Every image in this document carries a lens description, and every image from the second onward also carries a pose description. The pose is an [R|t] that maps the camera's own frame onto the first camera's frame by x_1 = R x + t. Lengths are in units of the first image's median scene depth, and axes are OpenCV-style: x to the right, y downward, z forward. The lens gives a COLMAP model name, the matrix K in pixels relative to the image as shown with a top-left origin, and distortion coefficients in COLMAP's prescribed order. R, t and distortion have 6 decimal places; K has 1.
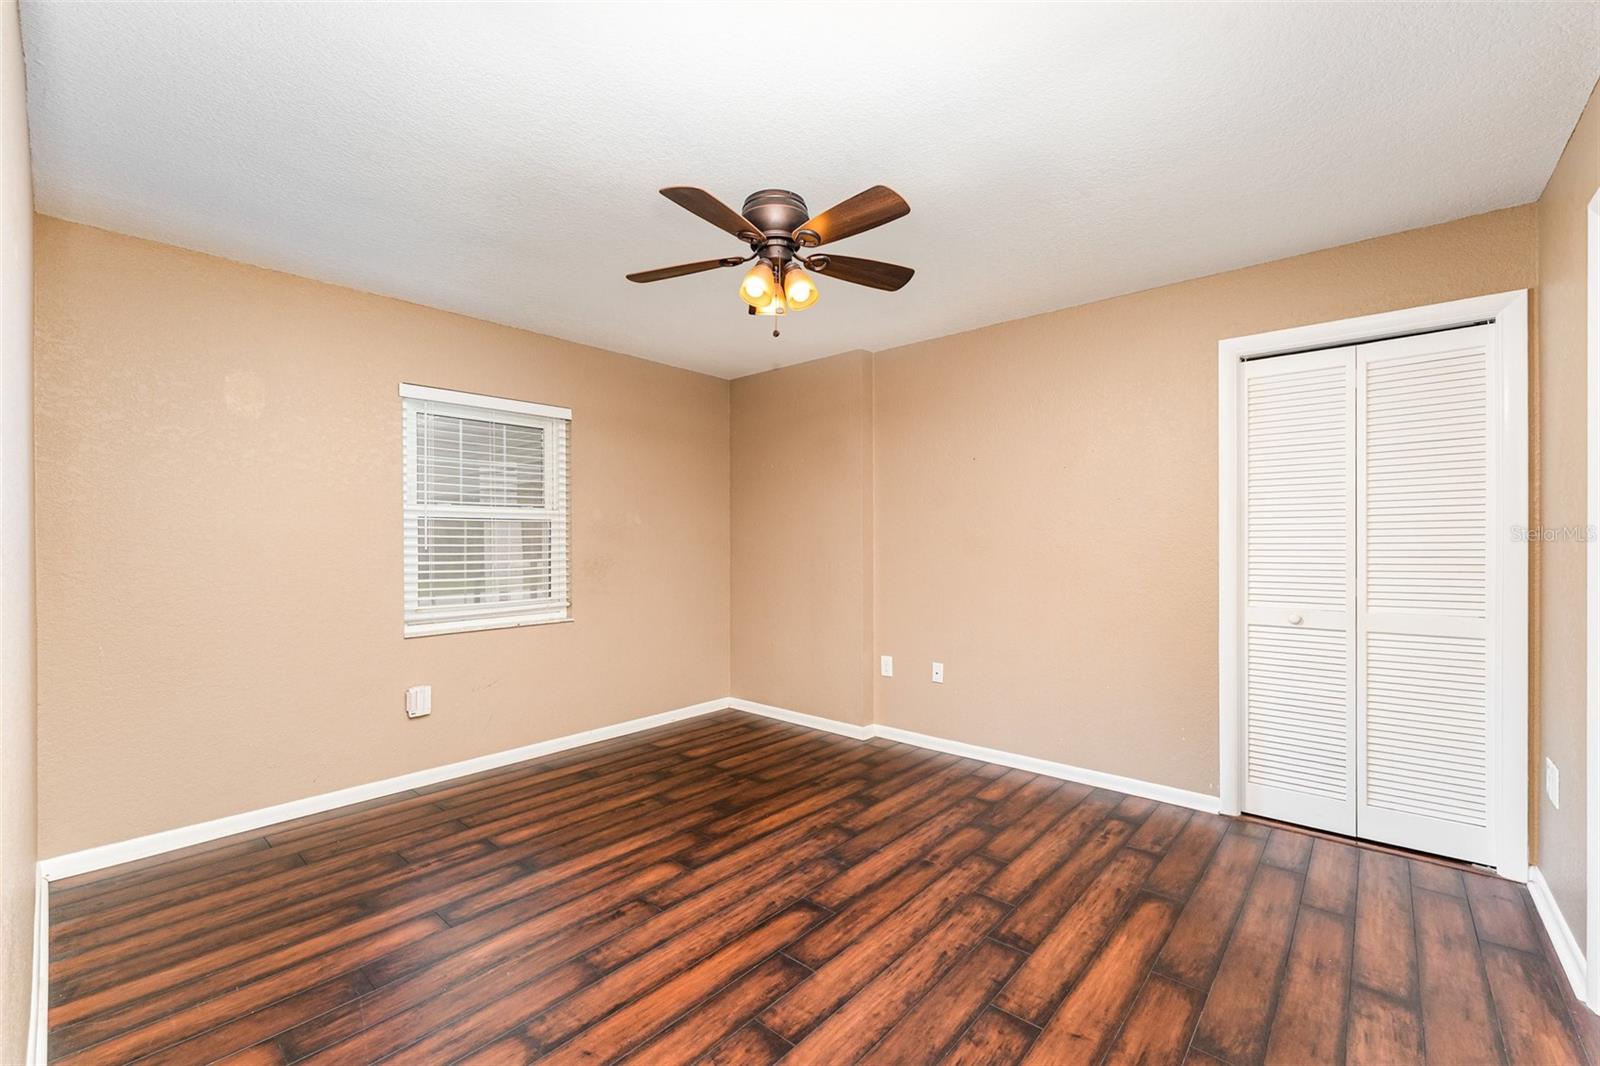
lens RADIAL K [[664.6, 0, 797.9], [0, 664.6, 538.4], [0, 0, 1]] dist [-0.003444, 0.000170]
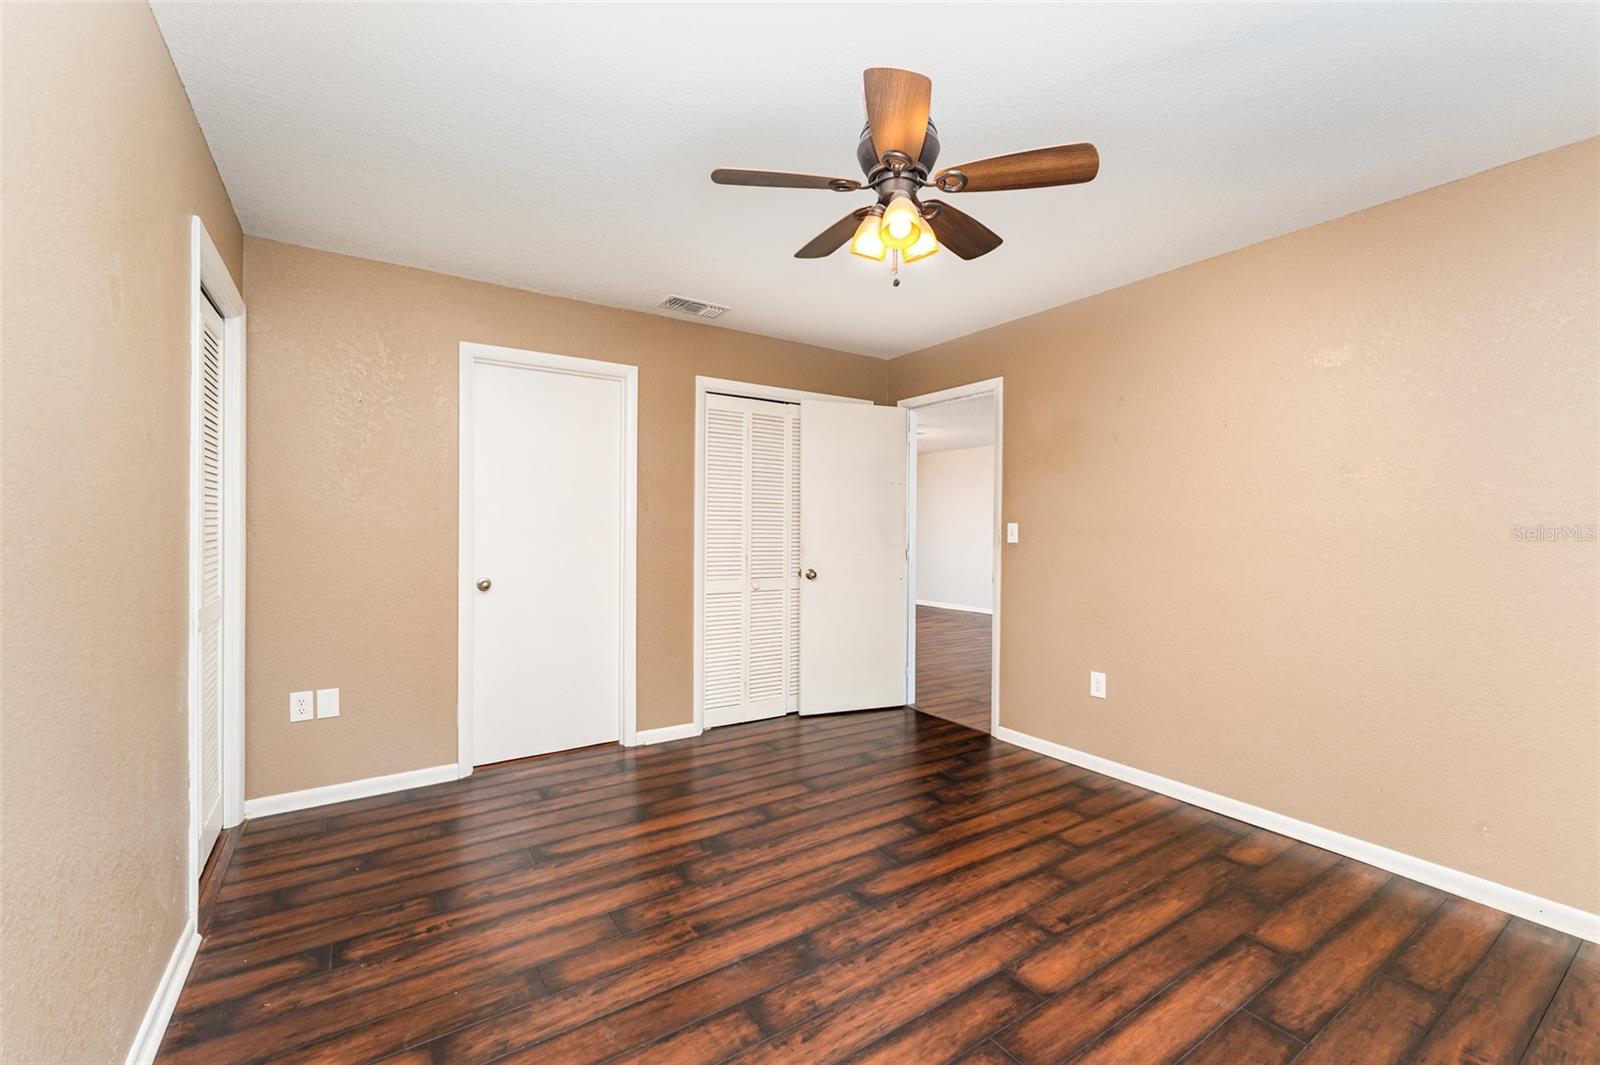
lens RADIAL K [[664.6, 0, 797.9], [0, 664.6, 537.9], [0, 0, 1]] dist [-0.003444, 0.000170]
pose [[-0.966278, -0.008274, 0.257368, -0.133877], [-0.006608, 0.999951, 0.007338, 0.014946], [-0.257416, 0.005390, -0.966286, 1.913629]]
